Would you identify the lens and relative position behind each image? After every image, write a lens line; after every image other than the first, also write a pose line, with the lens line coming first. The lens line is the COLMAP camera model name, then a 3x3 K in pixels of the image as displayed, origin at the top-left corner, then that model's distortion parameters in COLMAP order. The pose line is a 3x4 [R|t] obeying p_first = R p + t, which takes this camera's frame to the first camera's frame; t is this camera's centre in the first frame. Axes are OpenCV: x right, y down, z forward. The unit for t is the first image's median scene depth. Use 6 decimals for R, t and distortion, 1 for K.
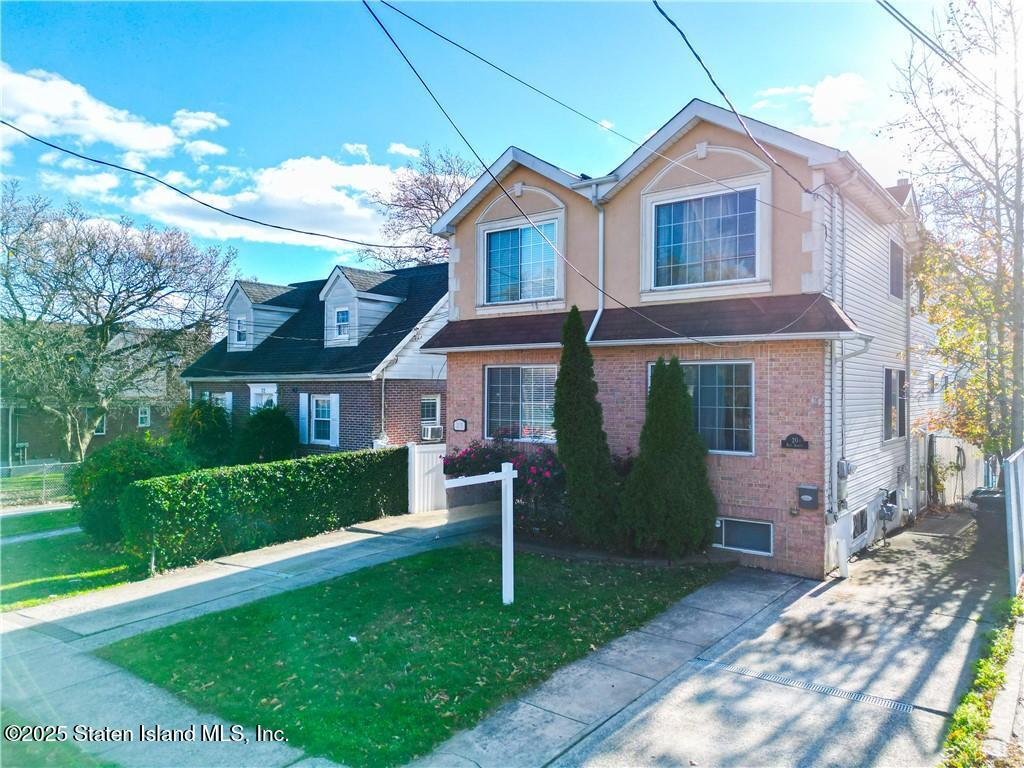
lens RADIAL K [[716.7, 0, 512.0], [0, 716.7, 384.0], [0, 0, 1]] dist [0.006393, -0.004628]
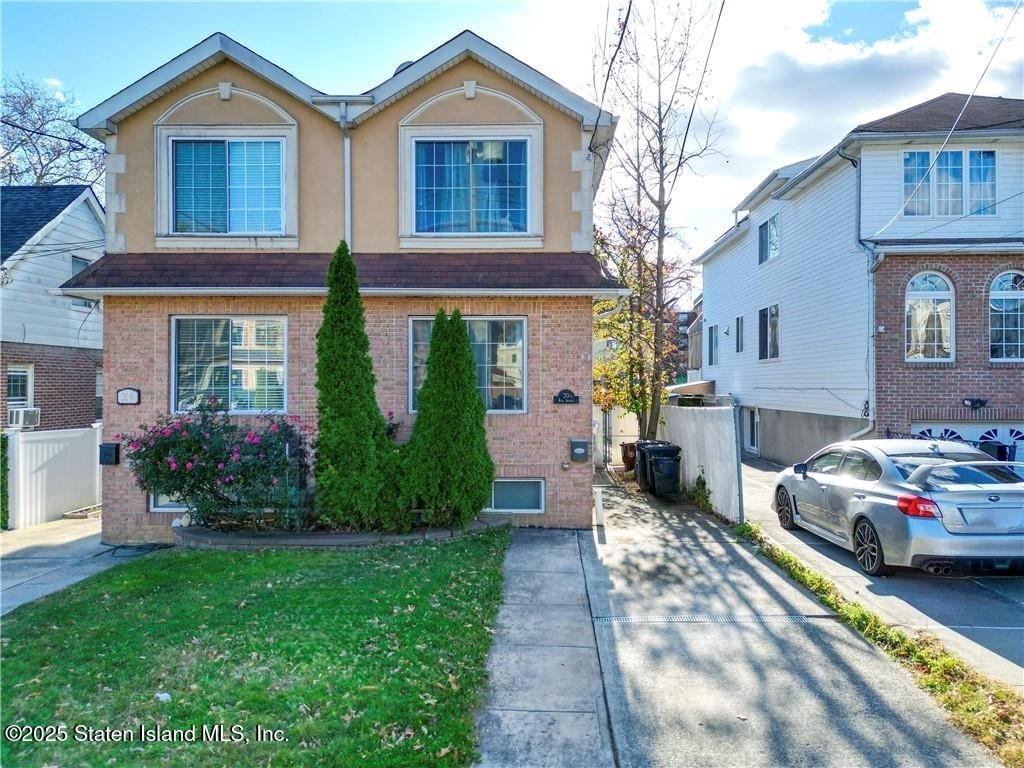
lens RADIAL K [[703.5, 0, 512.0], [0, 703.5, 384.0], [0, 0, 1]] dist [0.089218, -0.084427]
pose [[0.805659, -0.003171, 0.592372, -0.251074], [0.000845, 0.999991, 0.004204, 0.055492], [-0.592379, -0.002886, 0.805654, 0.230621]]
